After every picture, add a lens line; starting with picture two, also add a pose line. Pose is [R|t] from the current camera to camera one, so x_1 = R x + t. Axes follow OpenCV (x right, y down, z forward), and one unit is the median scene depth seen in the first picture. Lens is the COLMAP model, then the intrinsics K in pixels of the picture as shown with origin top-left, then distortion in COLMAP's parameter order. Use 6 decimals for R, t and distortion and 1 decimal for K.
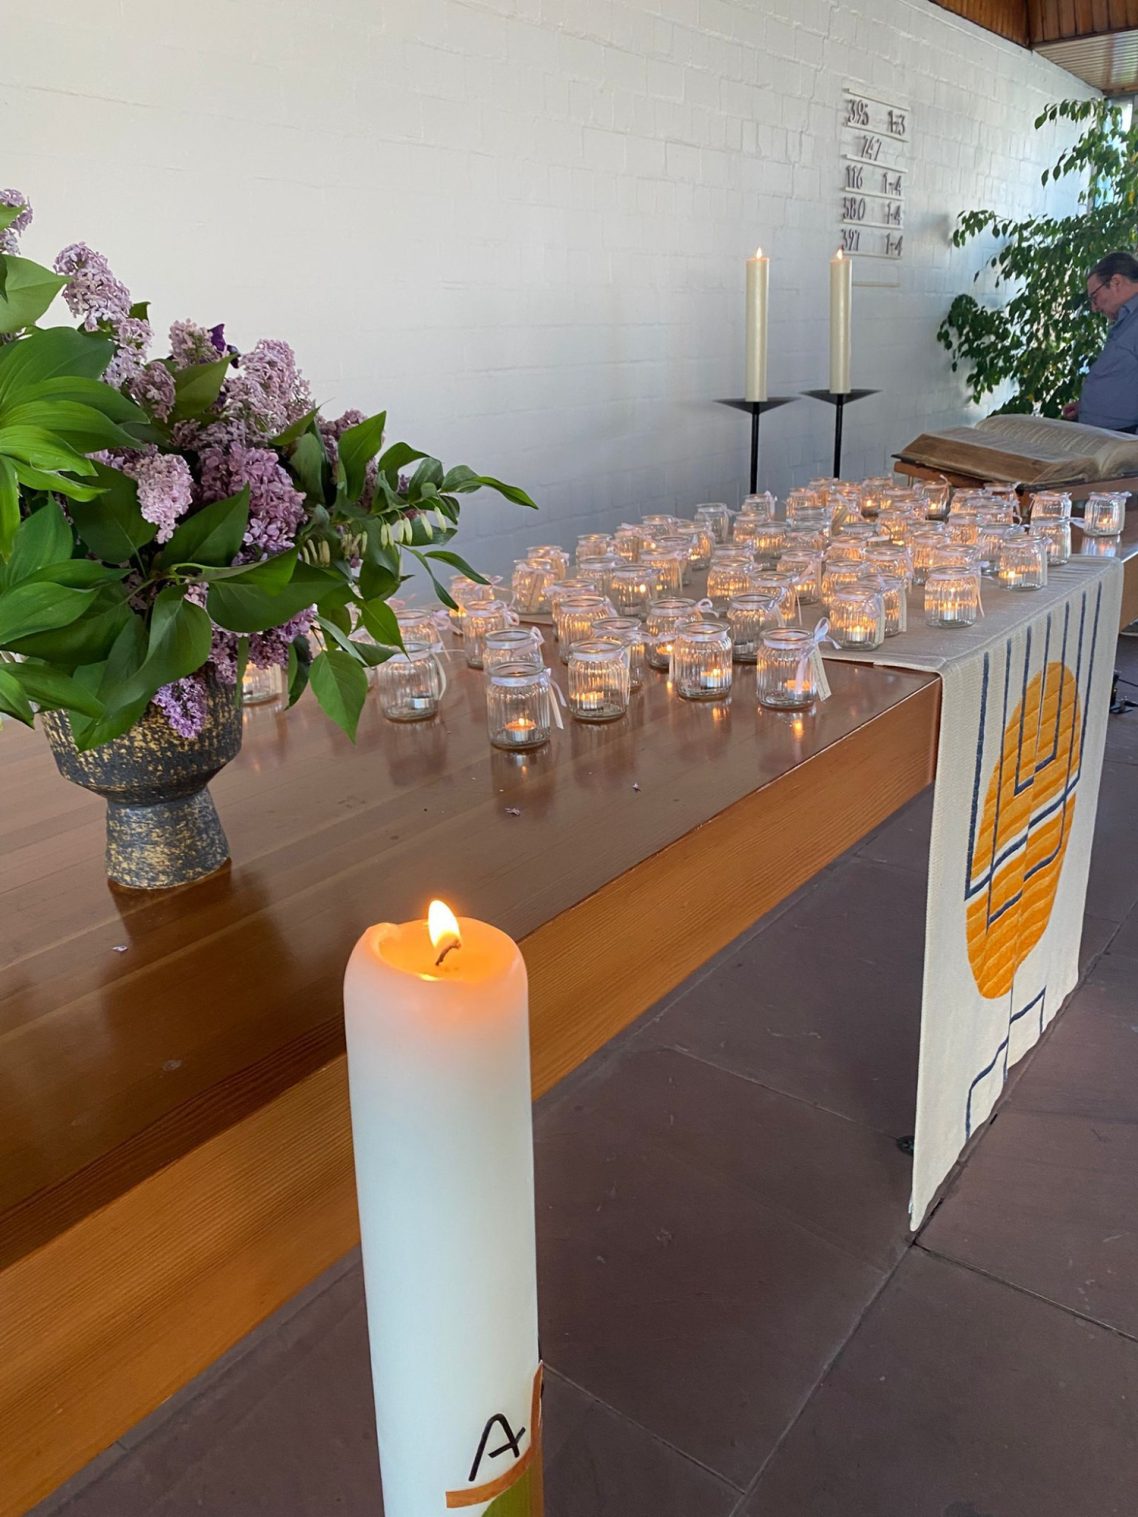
lens RADIAL K [[1312.6, 0, 569.0], [0, 1312.6, 758.5], [0, 0, 1]] dist [0.015932, -0.013917]
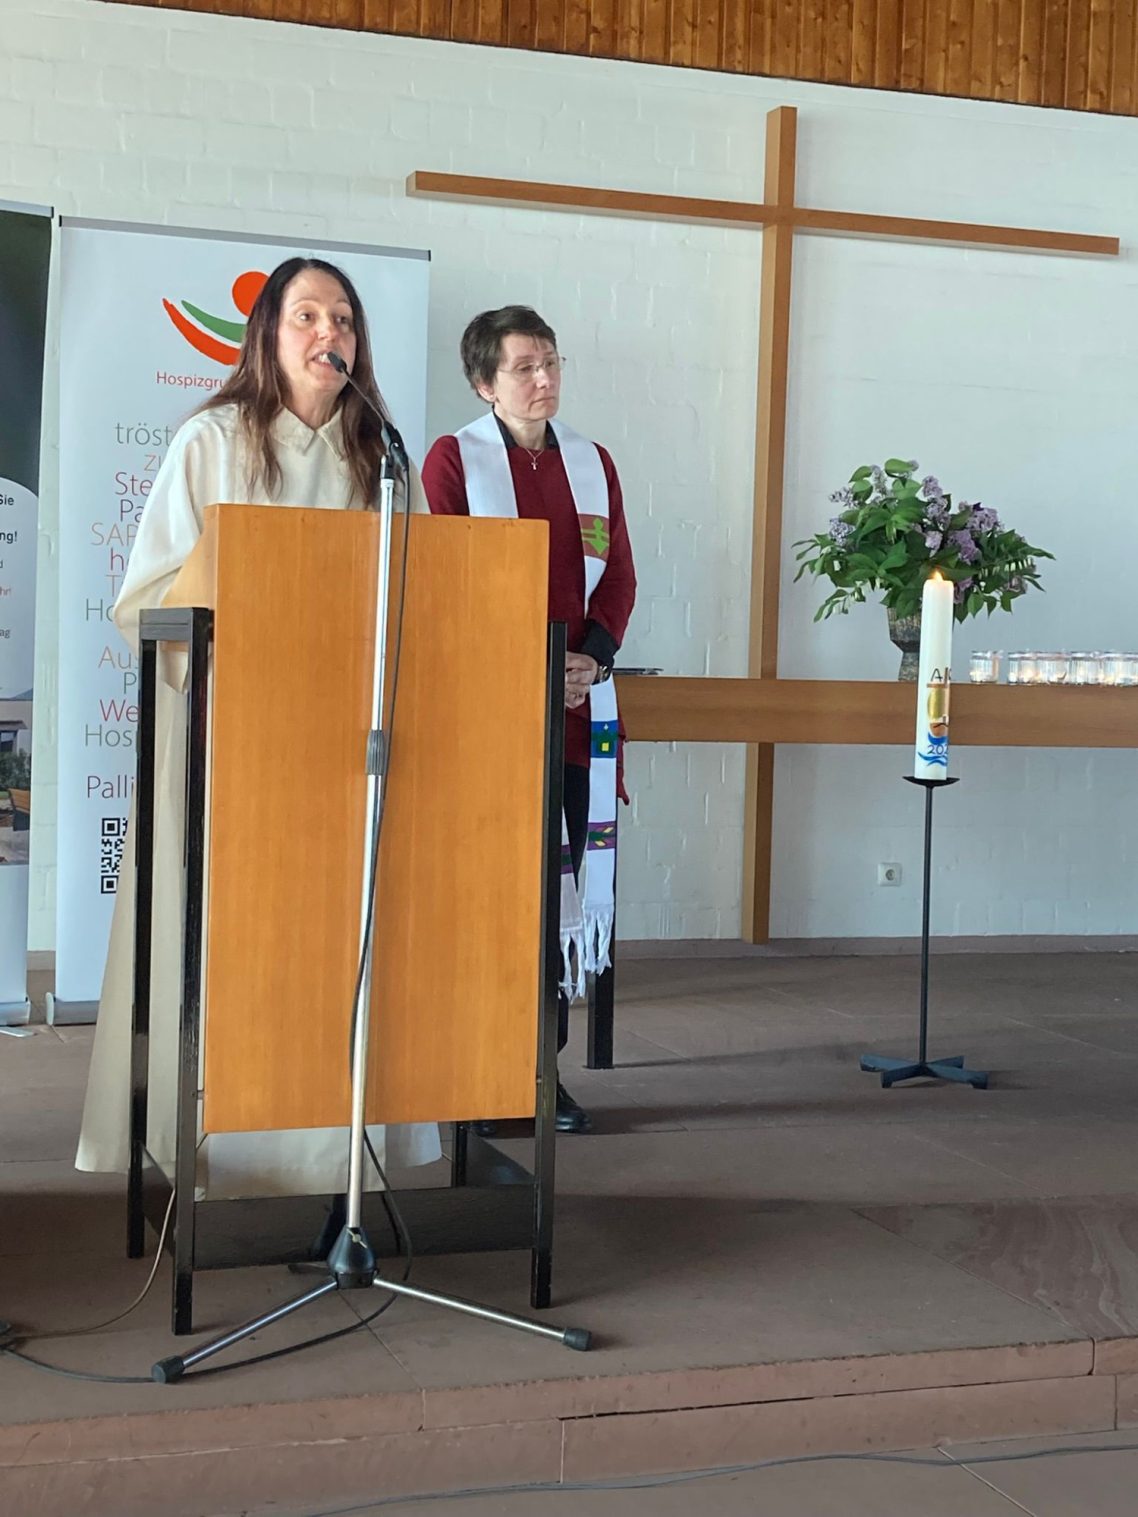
lens RADIAL K [[2491.6, 0, 569.0], [0, 2491.6, 758.5], [0, 0, 1]] dist [0.144442, -0.171357]
pose [[0.845636, 0.077364, -0.528124, 2.043643], [-0.211466, 0.957035, -0.198407, 1.577023], [0.490084, 0.279460, 0.825663, -4.051594]]
